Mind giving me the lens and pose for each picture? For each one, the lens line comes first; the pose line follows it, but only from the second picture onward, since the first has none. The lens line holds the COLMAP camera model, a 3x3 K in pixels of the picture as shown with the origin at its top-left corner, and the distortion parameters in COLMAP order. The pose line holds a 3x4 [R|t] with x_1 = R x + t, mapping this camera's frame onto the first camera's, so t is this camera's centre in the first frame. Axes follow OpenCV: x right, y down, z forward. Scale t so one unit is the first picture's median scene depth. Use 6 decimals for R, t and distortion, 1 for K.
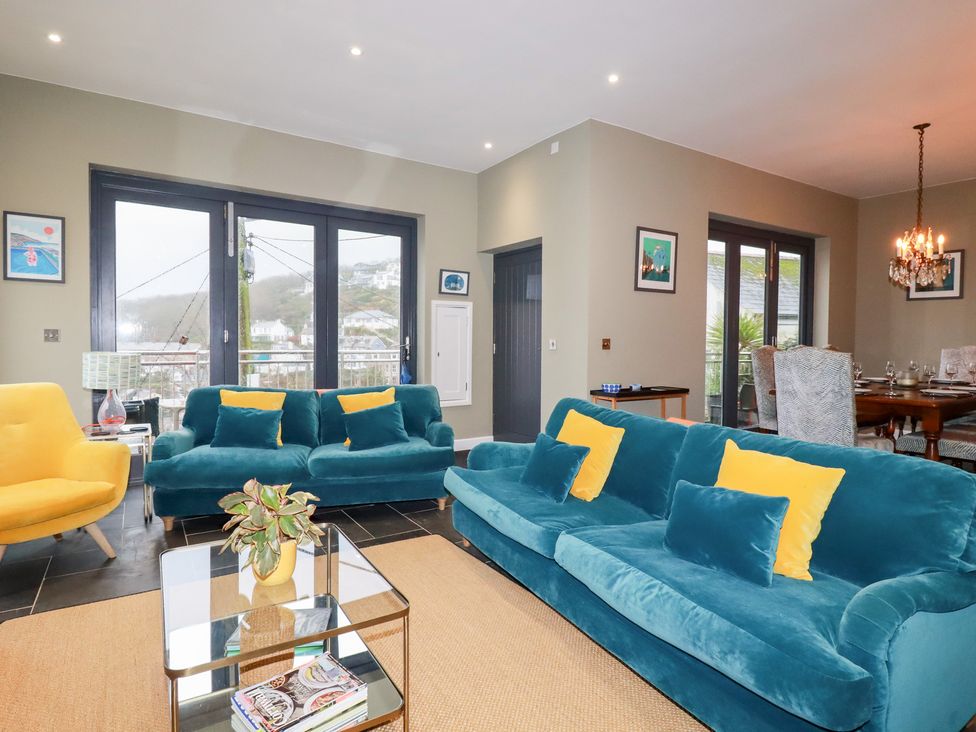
lens RADIAL K [[518.4, 0, 483.9], [0, 518.4, 360.5], [0, 0, 1]] dist [-0.003476, -0.012558]
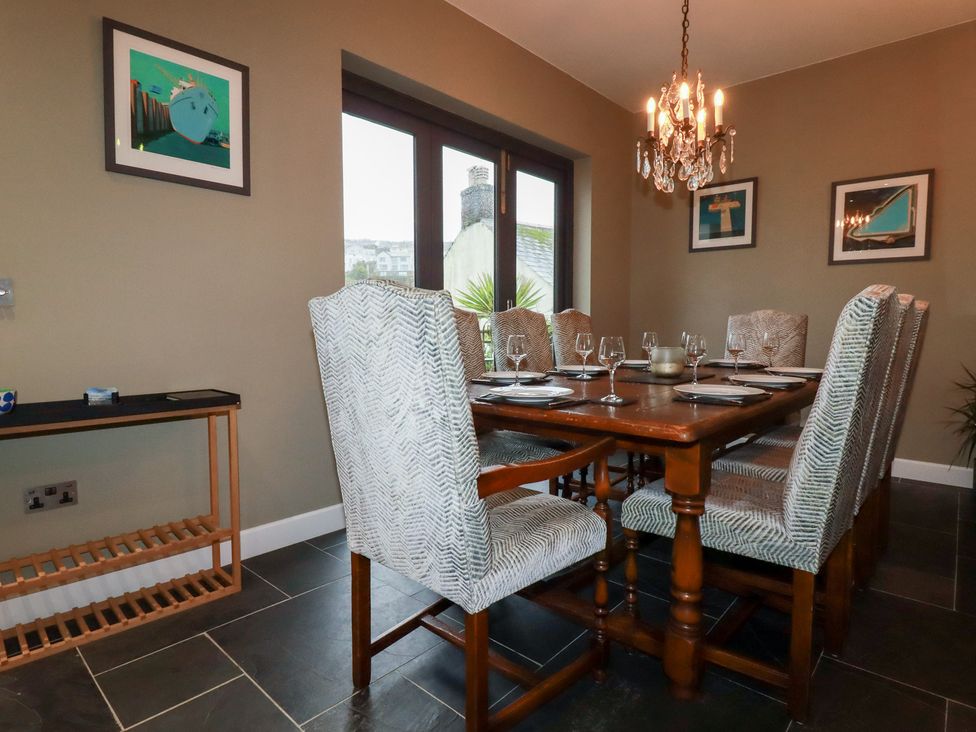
lens RADIAL K [[523.0, 0, 475.0], [0, 523.0, 360.6], [0, 0, 1]] dist [0.002535, -0.022083]
pose [[0.966964, -0.021043, 0.254045, 0.482616], [0.014516, 0.999515, 0.027541, 0.015523], [-0.254501, -0.022943, 0.966800, 0.511913]]
